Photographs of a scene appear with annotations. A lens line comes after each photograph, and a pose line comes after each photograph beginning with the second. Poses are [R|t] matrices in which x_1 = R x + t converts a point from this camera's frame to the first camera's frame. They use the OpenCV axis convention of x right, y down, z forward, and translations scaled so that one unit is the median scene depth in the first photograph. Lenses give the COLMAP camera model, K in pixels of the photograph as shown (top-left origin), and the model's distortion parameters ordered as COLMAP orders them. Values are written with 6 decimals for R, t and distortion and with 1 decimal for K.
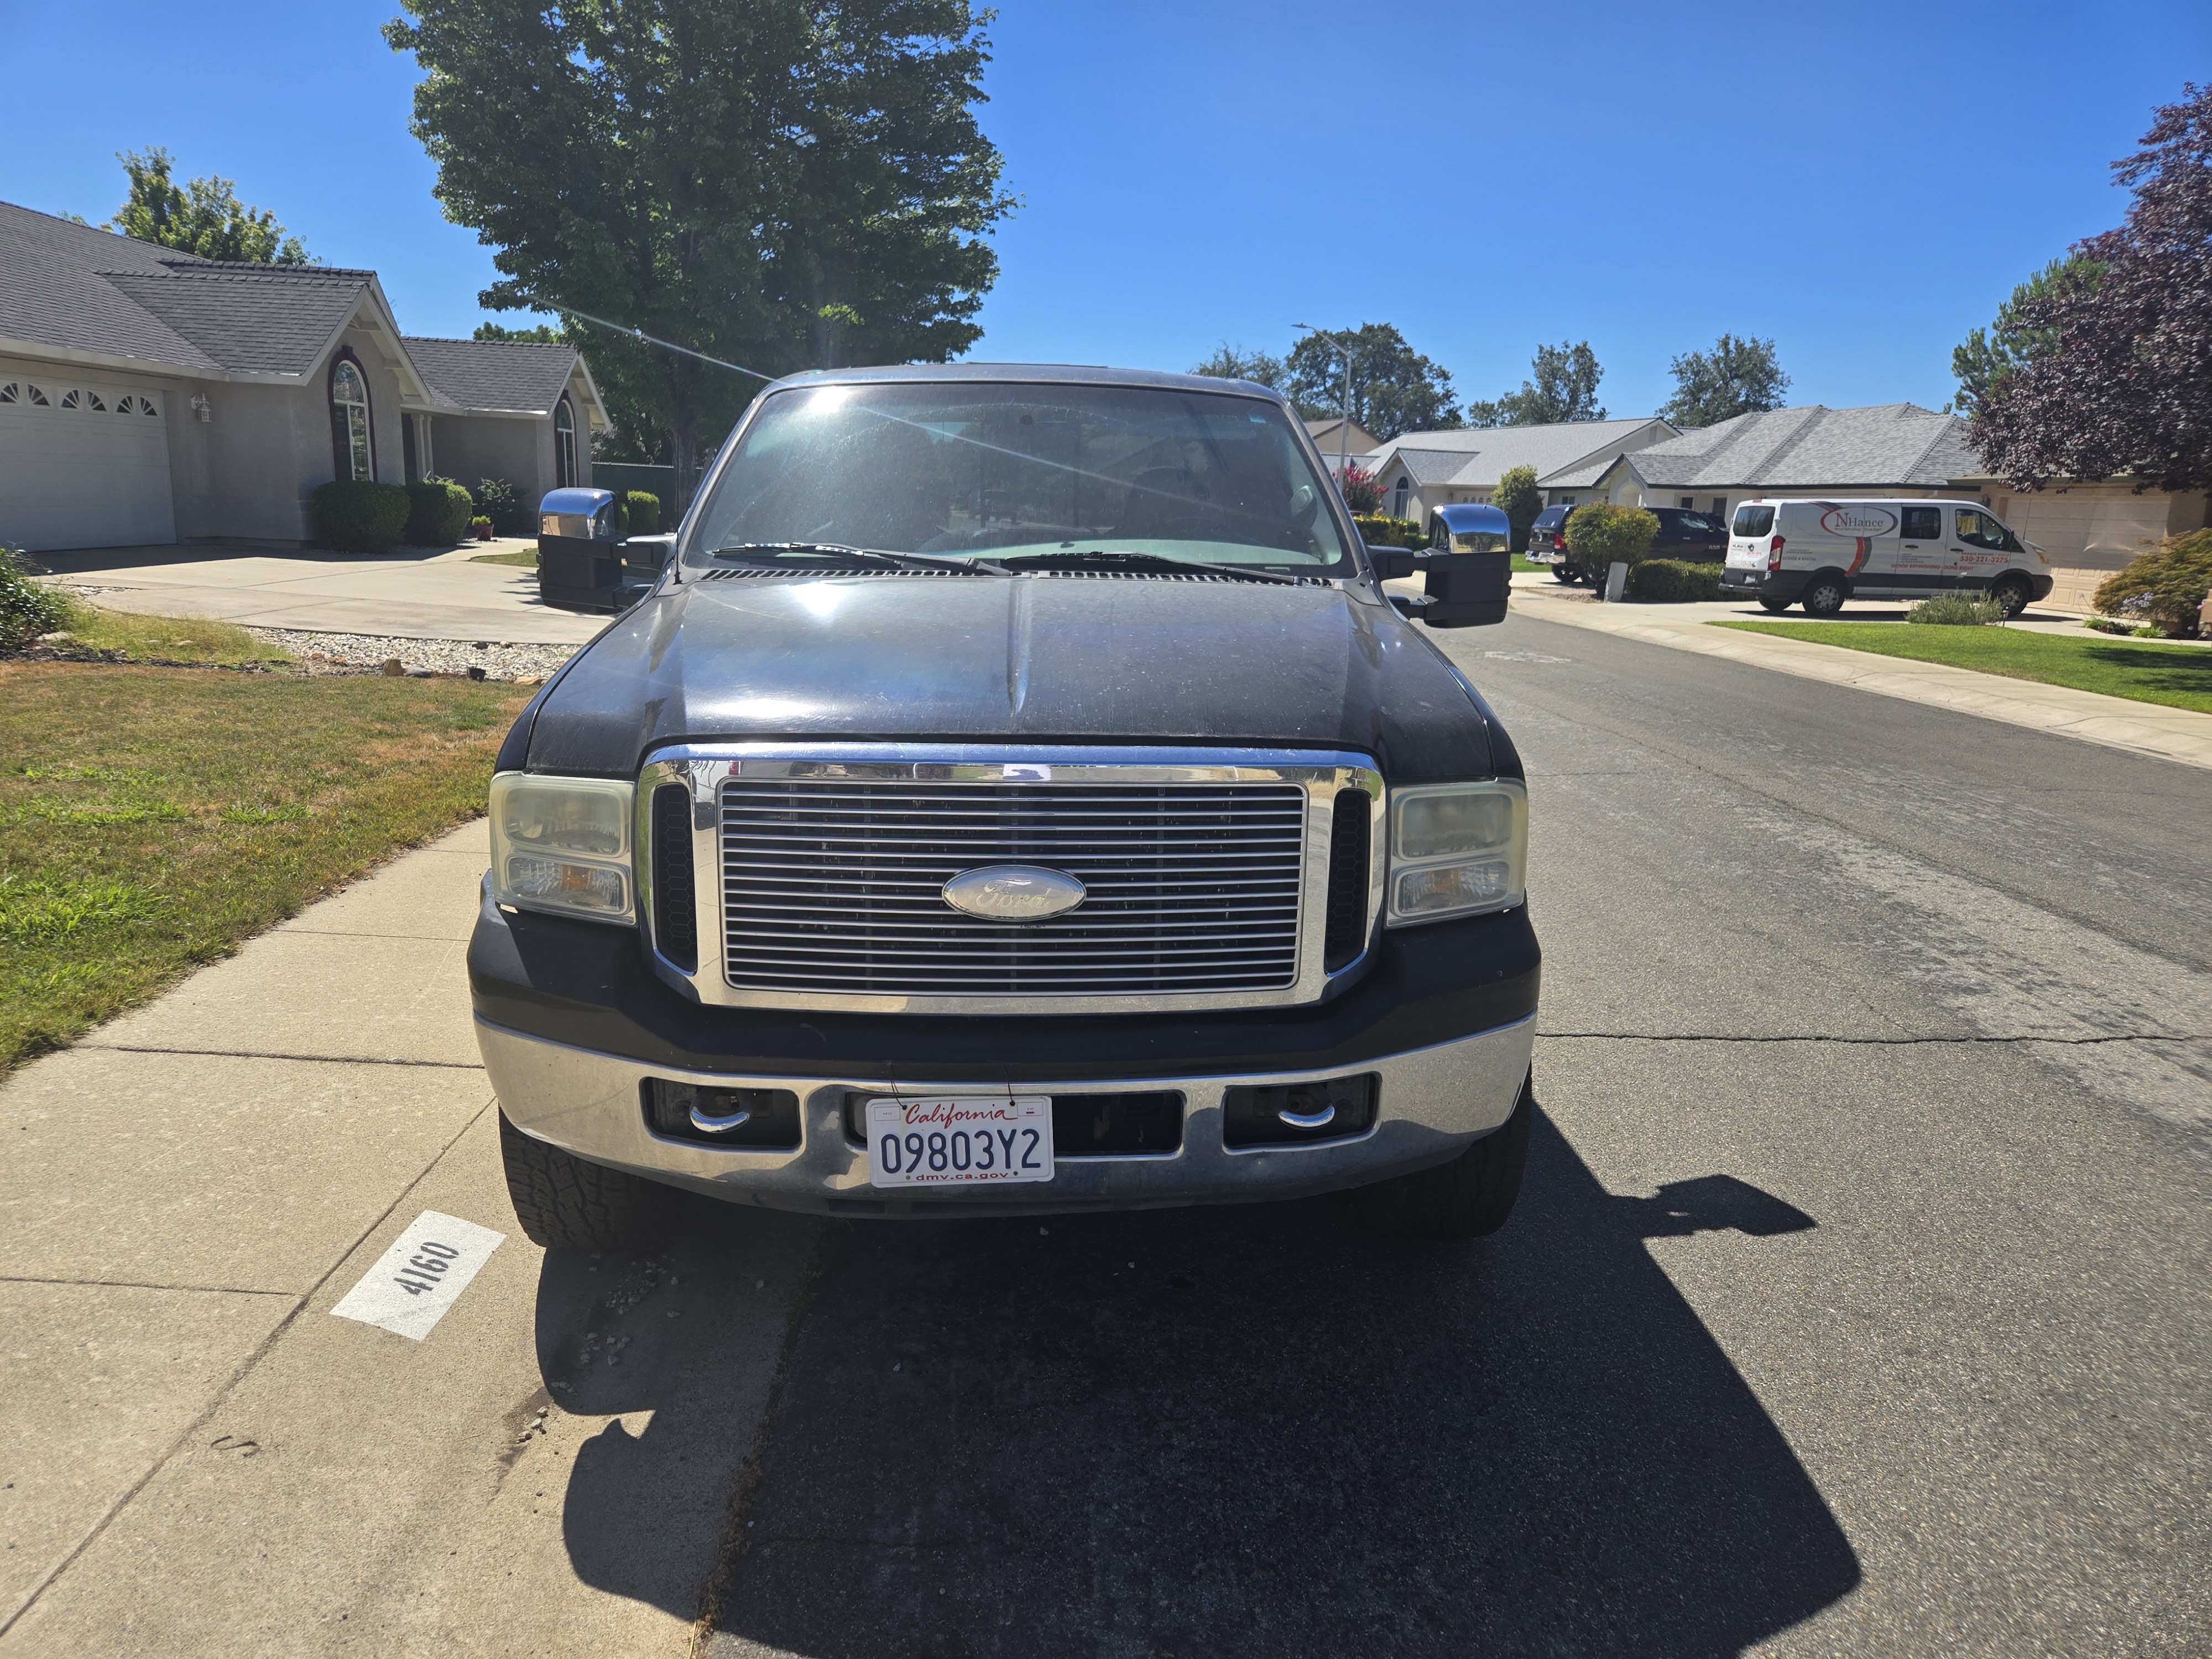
lens RADIAL K [[1491.6, 0, 1097.6], [0, 1491.6, 830.6], [0, 0, 1]] dist [0.069497, -0.051628]
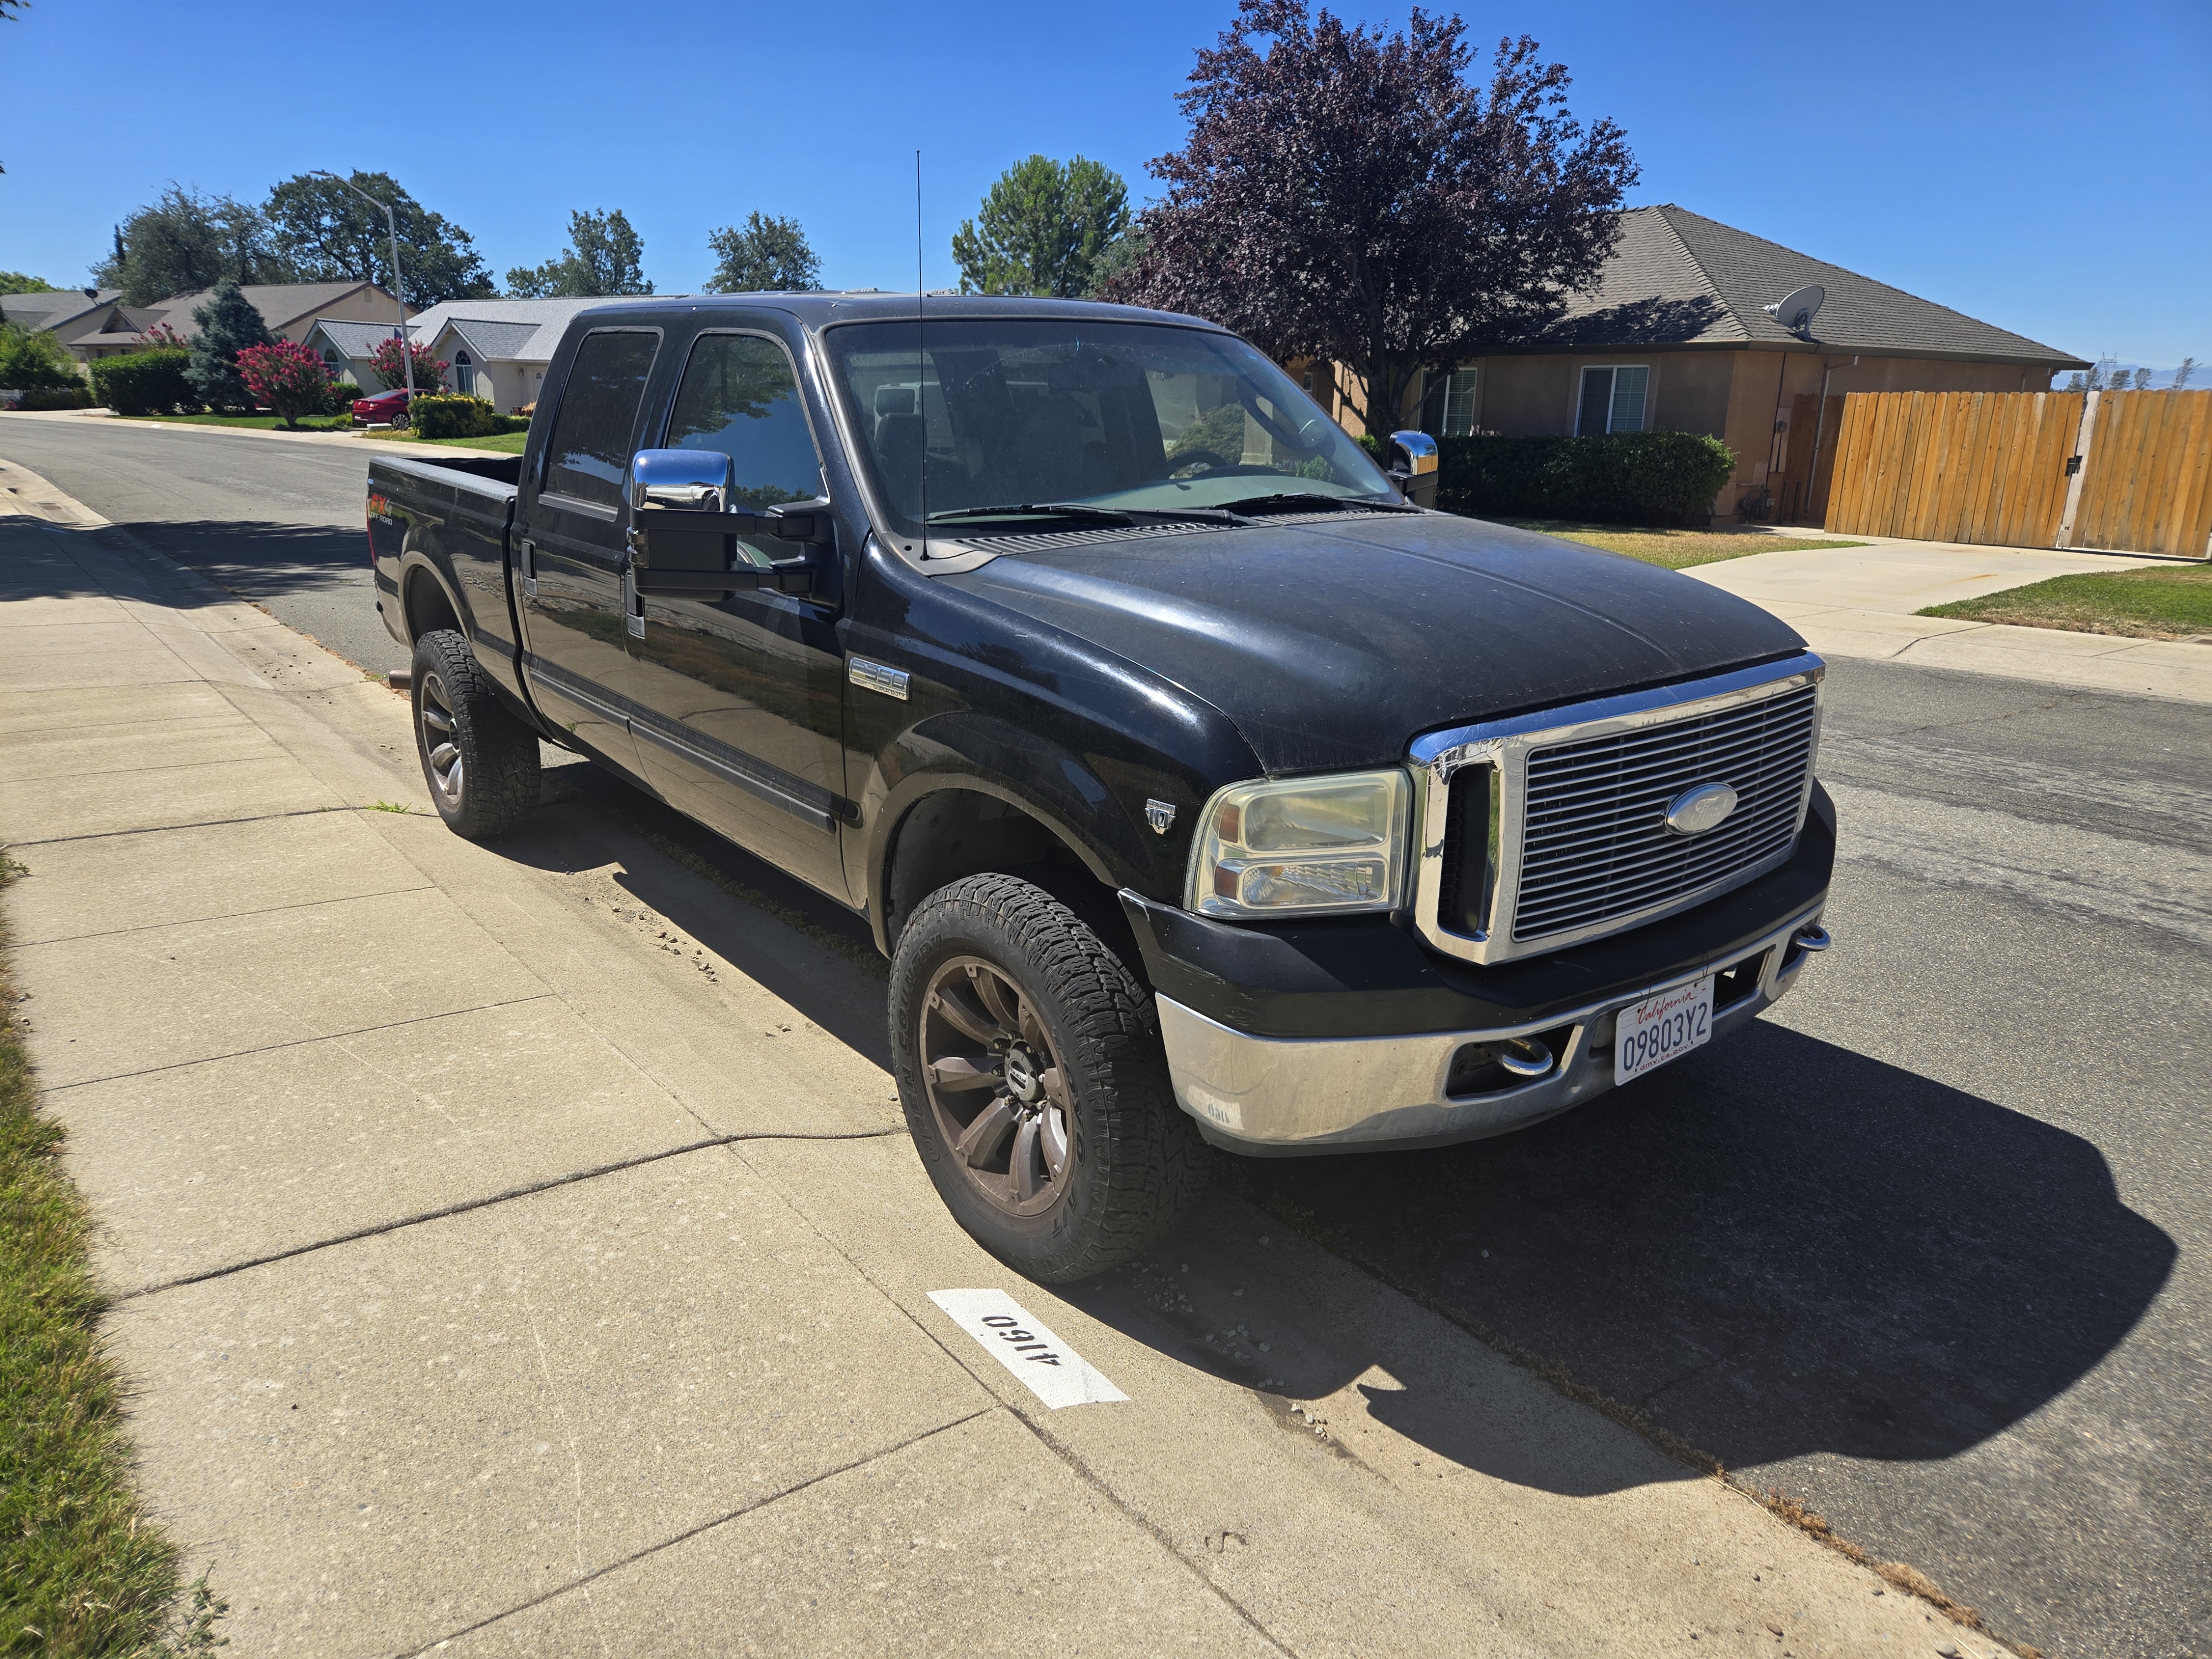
lens RADIAL K [[1491.6, 0, 1097.6], [0, 1491.6, 830.6], [0, 0, 1]] dist [0.069497, -0.051628]
pose [[0.808374, -0.183985, 0.559179, -0.113010], [0.139001, 0.982700, 0.122389, -0.015384], [-0.572023, -0.021209, 0.819964, 0.031696]]
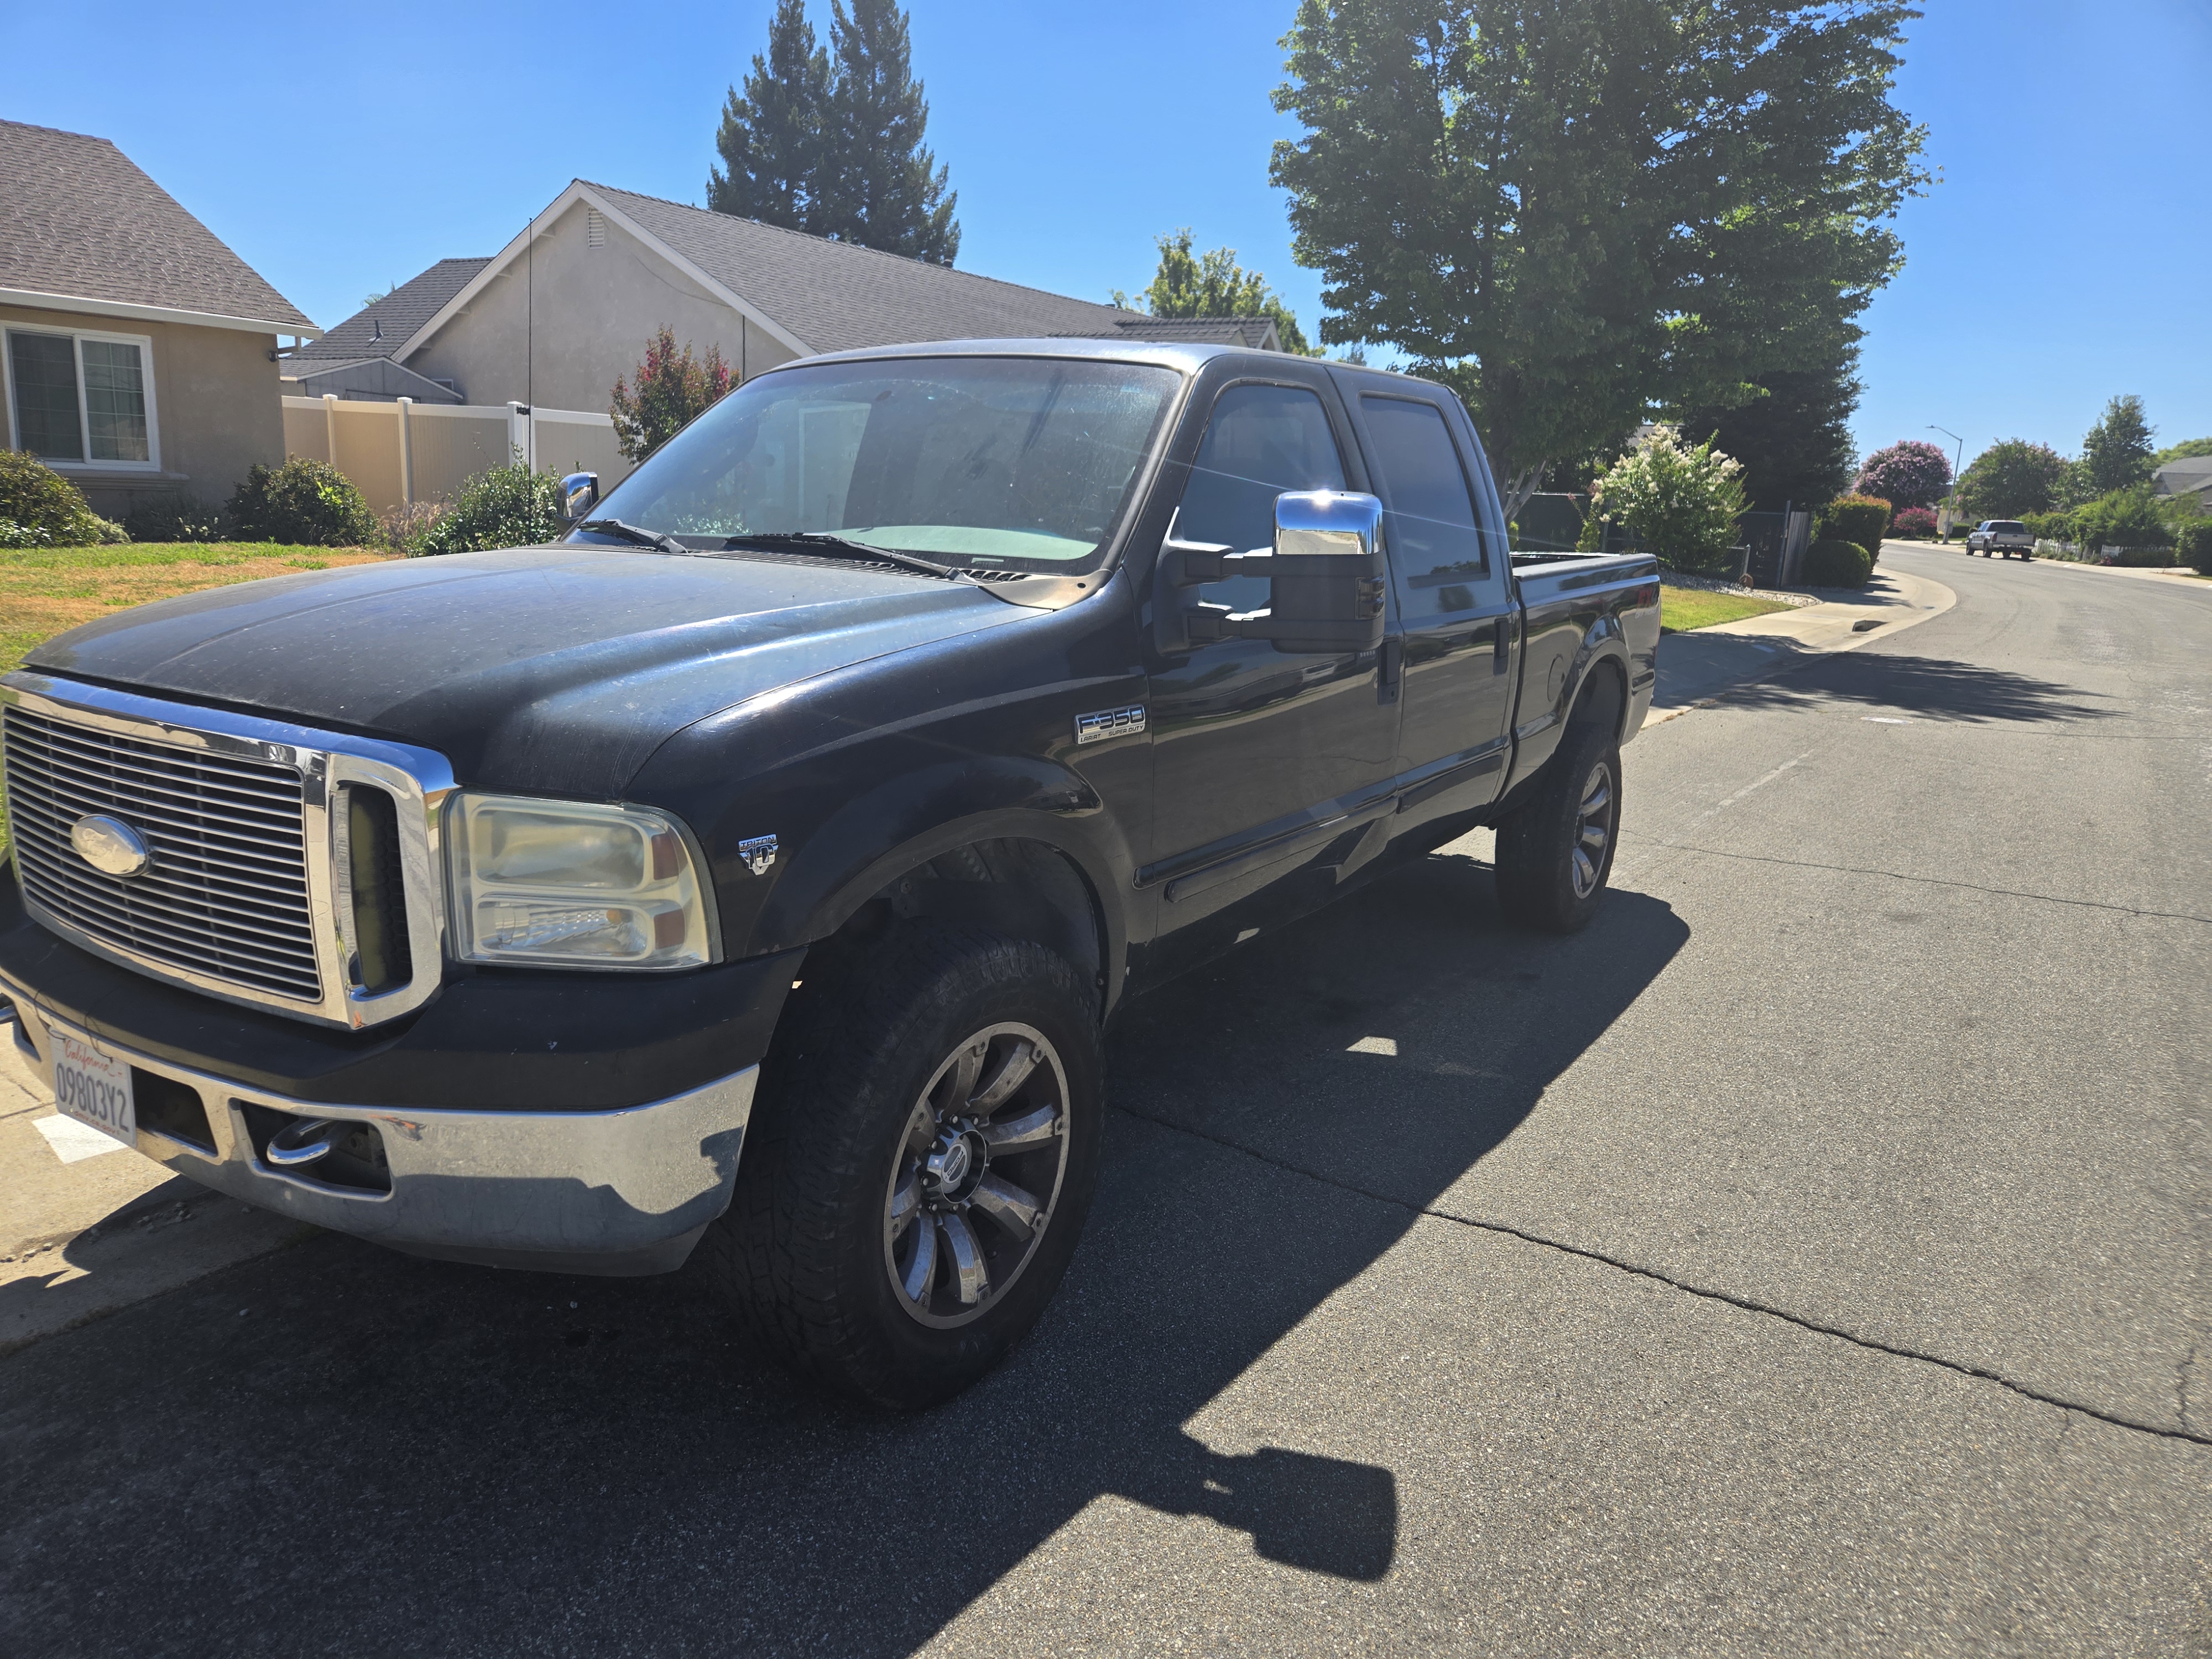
lens RADIAL K [[1491.6, 0, 1097.6], [0, 1491.6, 830.6], [0, 0, 1]] dist [0.069497, -0.051628]
pose [[0.807822, 0.133745, -0.574052, 0.106566], [-0.145461, 0.989029, 0.025731, -0.008932], [0.571196, 0.062717, 0.818414, 0.057107]]
